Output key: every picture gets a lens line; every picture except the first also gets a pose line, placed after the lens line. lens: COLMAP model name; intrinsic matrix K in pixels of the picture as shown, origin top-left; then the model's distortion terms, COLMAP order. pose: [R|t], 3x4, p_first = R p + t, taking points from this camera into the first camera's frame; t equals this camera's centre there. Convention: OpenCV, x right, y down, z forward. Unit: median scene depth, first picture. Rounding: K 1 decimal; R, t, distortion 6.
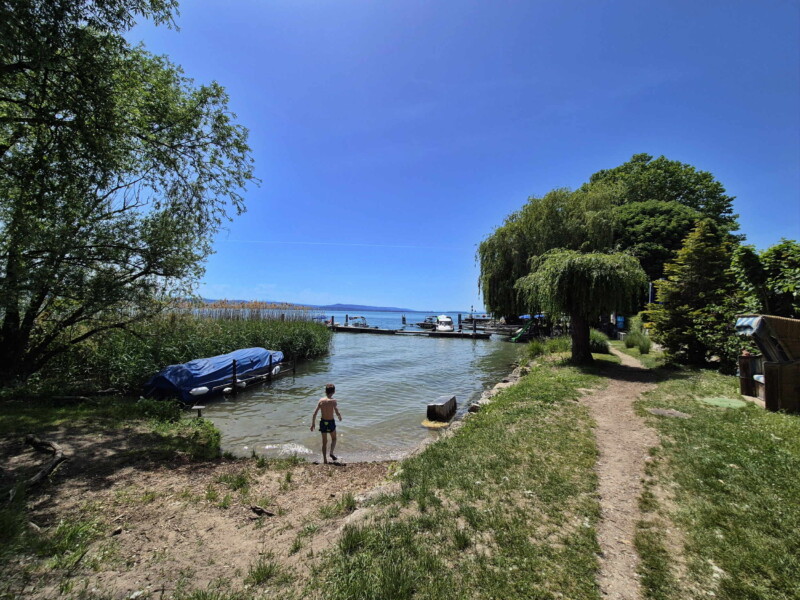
lens RADIAL K [[328.9, 0, 400.8], [0, 328.9, 302.2], [0, 0, 1]] dist [-0.001298, -0.000057]
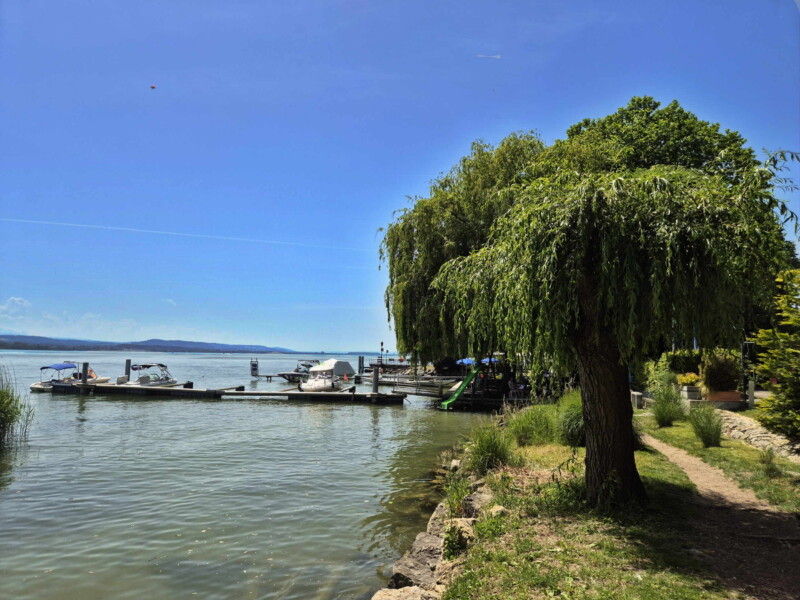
lens RADIAL K [[542.1, 0, 400.0], [0, 542.1, 300.0], [0, 0, 1]] dist [0.071308, -0.069472]
pose [[0.971982, 0.021291, 0.234088, 0.055507], [-0.005481, 0.997671, -0.067983, 0.003989], [-0.234990, 0.064795, 0.969836, 0.138553]]
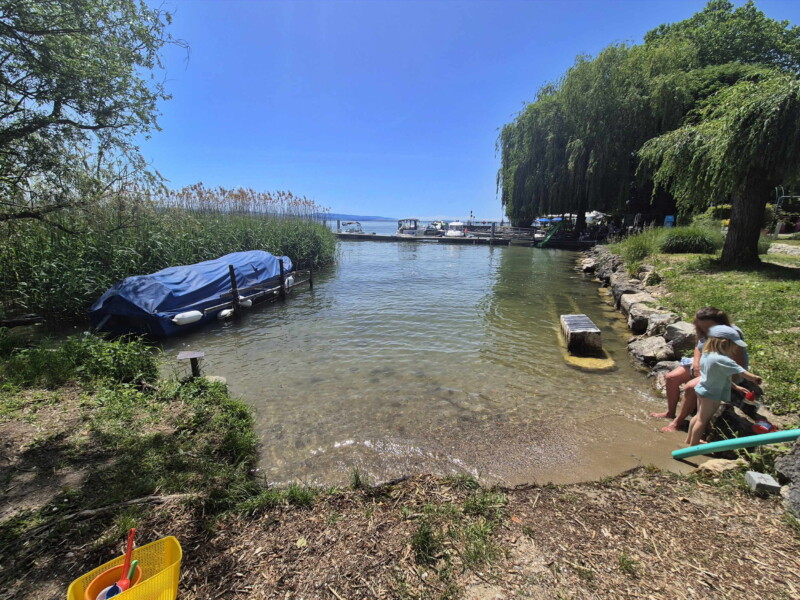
lens RADIAL K [[344.6, 0, 402.1], [0, 344.6, 294.6], [0, 0, 1]] dist [0.024712, -0.011122]
pose [[0.999013, -0.017281, 0.040928, -0.056457], [0.007030, 0.971131, 0.238444, 0.019605], [-0.043867, -0.237921, 0.970293, 0.089129]]
